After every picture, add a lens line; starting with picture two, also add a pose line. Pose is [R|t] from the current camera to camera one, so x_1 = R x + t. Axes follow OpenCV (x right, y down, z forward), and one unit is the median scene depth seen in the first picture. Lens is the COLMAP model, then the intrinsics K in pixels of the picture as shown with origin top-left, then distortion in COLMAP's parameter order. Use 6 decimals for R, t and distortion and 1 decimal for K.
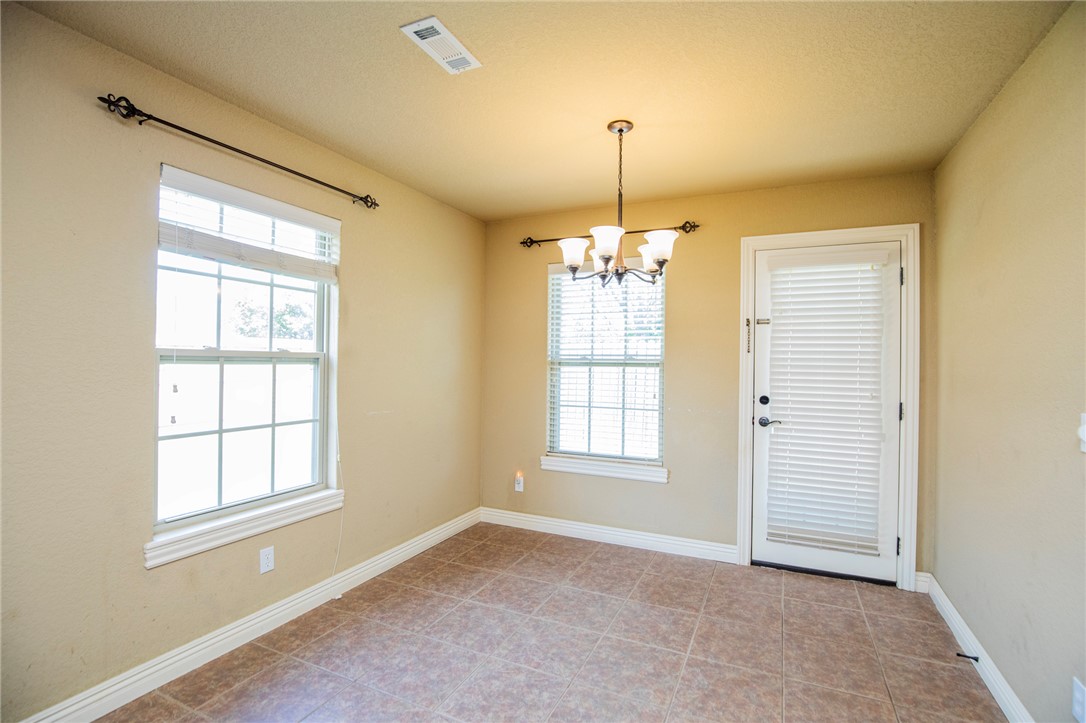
lens RADIAL K [[512.7, 0, 543.0], [0, 512.7, 361.5], [0, 0, 1]] dist [-0.030103, -0.000012]
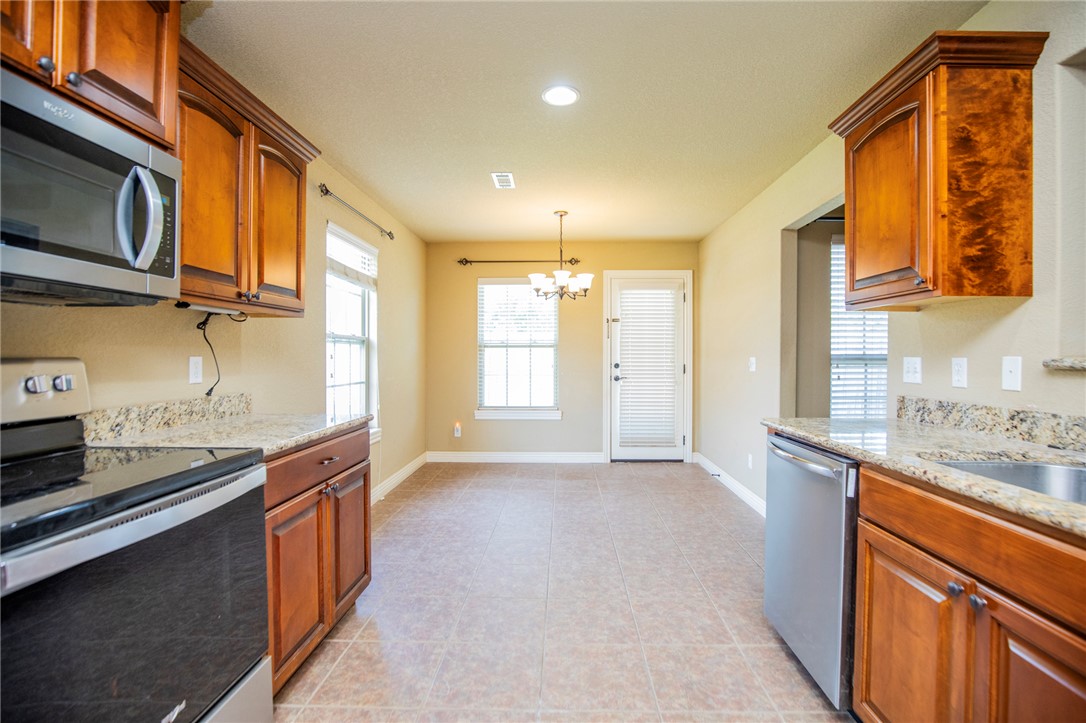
lens RADIAL K [[509.1, 0, 557.9], [0, 509.1, 359.7], [0, 0, 1]] dist [-0.028844, -0.000175]
pose [[0.913602, -0.013902, 0.406372, -0.444996], [0.009469, 0.999872, 0.012917, 0.030684], [-0.406499, -0.007953, 0.913617, -0.490013]]
